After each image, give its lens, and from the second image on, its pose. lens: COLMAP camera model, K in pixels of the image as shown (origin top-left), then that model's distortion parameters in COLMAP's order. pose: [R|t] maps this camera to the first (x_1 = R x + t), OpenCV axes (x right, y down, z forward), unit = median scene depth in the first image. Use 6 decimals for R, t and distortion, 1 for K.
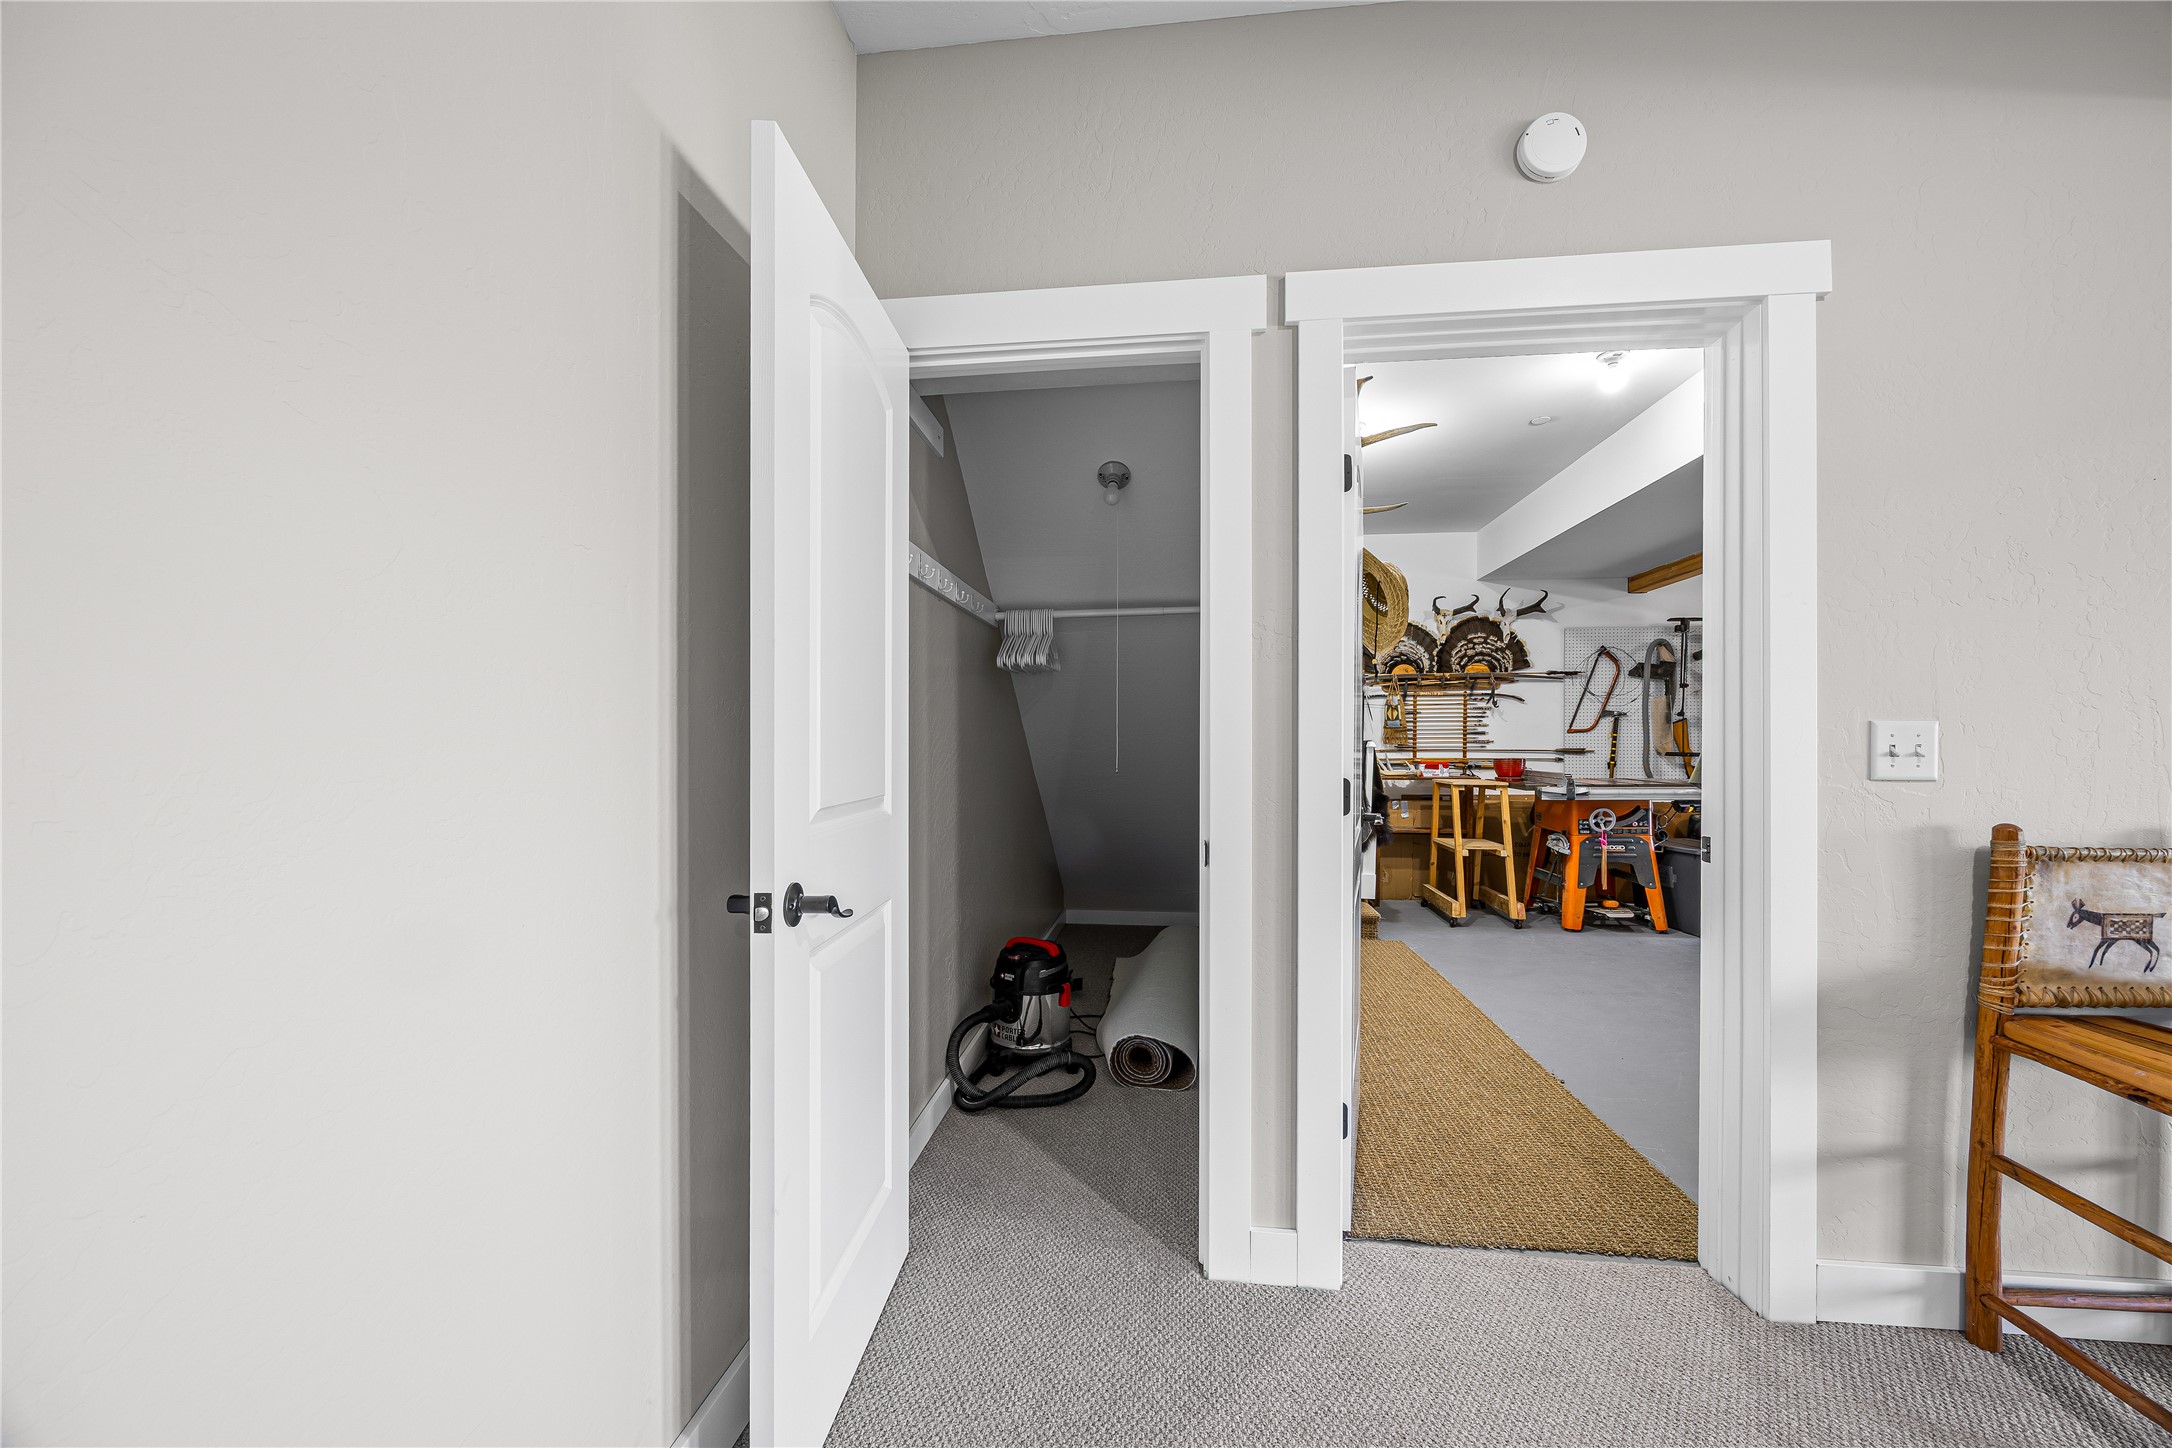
lens RADIAL K [[839.3, 0, 1092.0], [0, 839.3, 714.6], [0, 0, 1]] dist [-0.000665, -0.000206]
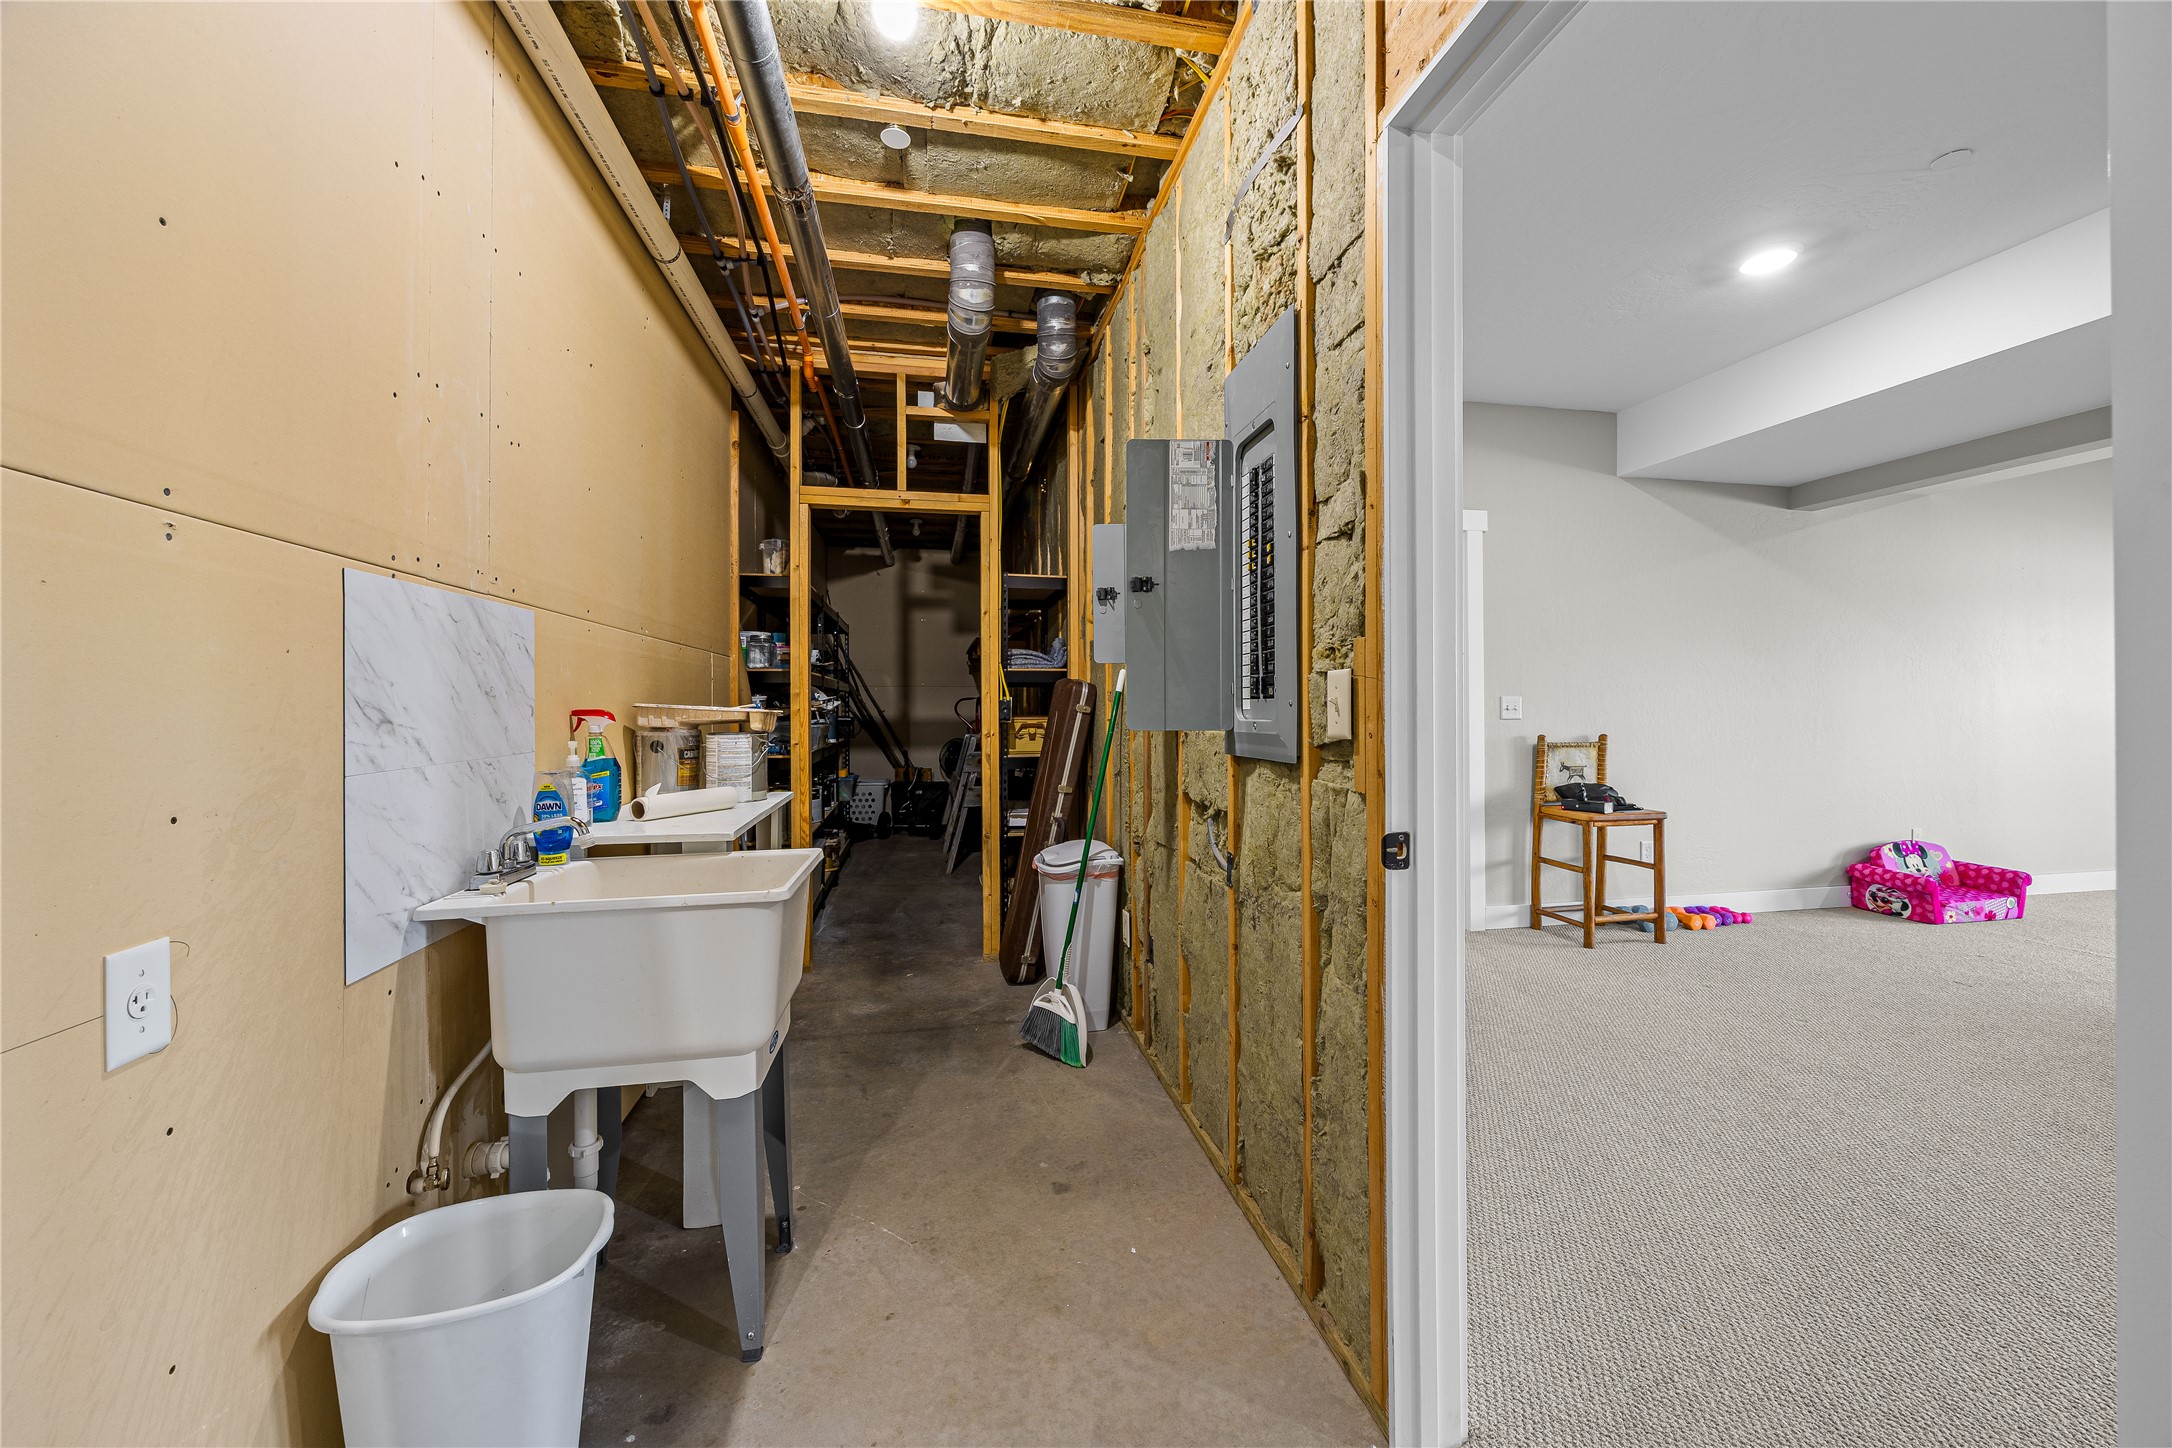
lens RADIAL K [[839.3, 0, 1086.9], [0, 839.3, 712.4], [0, 0, 1]] dist [-0.000665, -0.000206]
pose [[0.953036, -0.002651, 0.302846, -1.106910], [0.004786, 0.999969, -0.006310, 0.067663], [-0.302820, 0.007463, 0.953019, -1.116110]]
